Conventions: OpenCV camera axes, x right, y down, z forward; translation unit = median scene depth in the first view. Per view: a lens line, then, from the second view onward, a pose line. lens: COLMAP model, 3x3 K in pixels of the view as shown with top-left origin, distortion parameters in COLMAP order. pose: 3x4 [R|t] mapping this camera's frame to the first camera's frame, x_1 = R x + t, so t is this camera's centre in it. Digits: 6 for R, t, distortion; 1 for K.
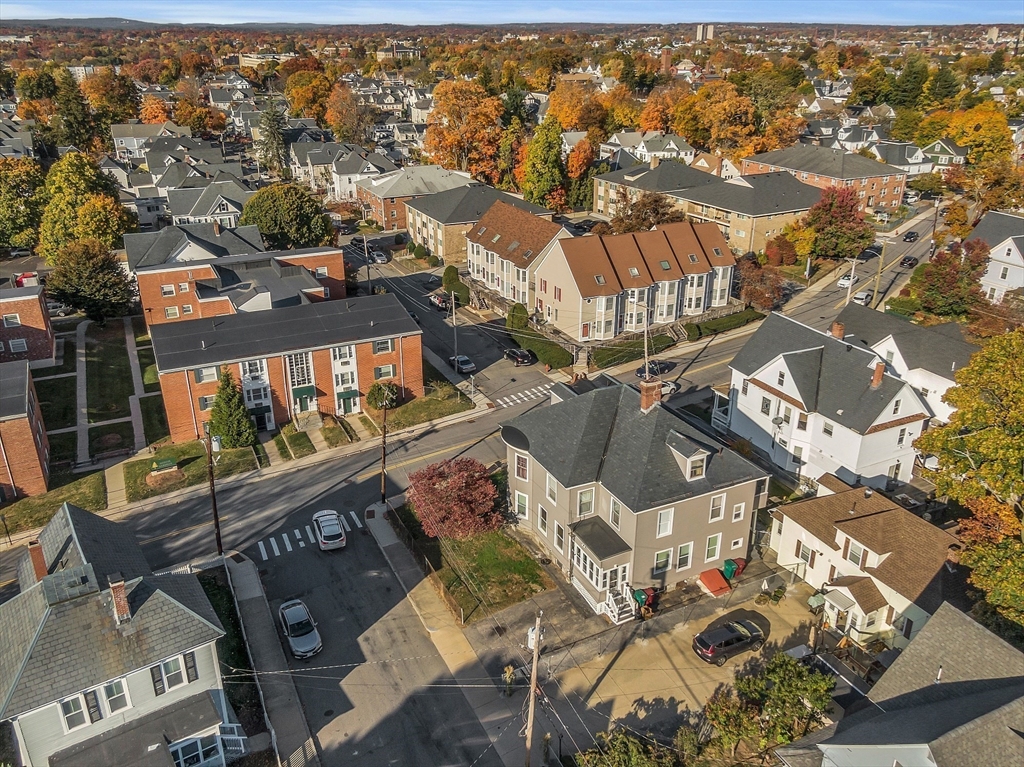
lens RADIAL K [[830.4, 0, 512.0], [0, 830.4, 383.5], [0, 0, 1]] dist [-0.000737, -0.000648]
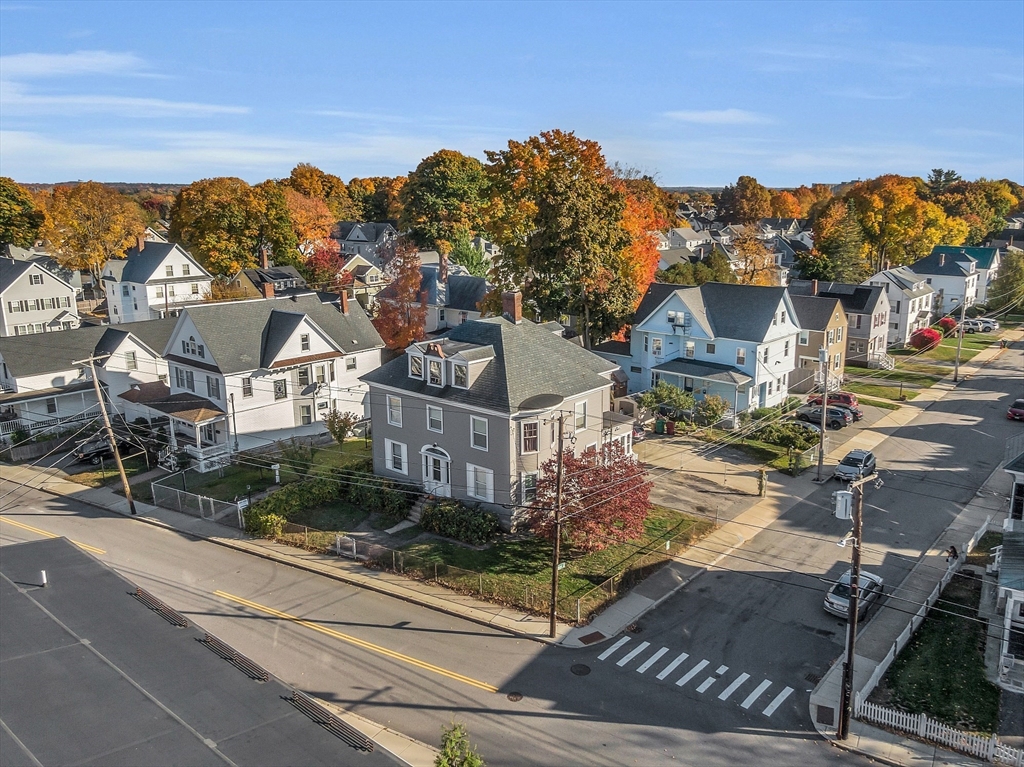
lens RADIAL K [[830.4, 0, 512.0], [0, 830.4, 383.5], [0, 0, 1]] dist [-0.000737, -0.000648]
pose [[-0.396234, -0.217101, 0.892113, -0.615295], [0.361939, 0.856028, 0.369075, -0.228881], [-0.843800, 0.469130, -0.260611, 1.079986]]
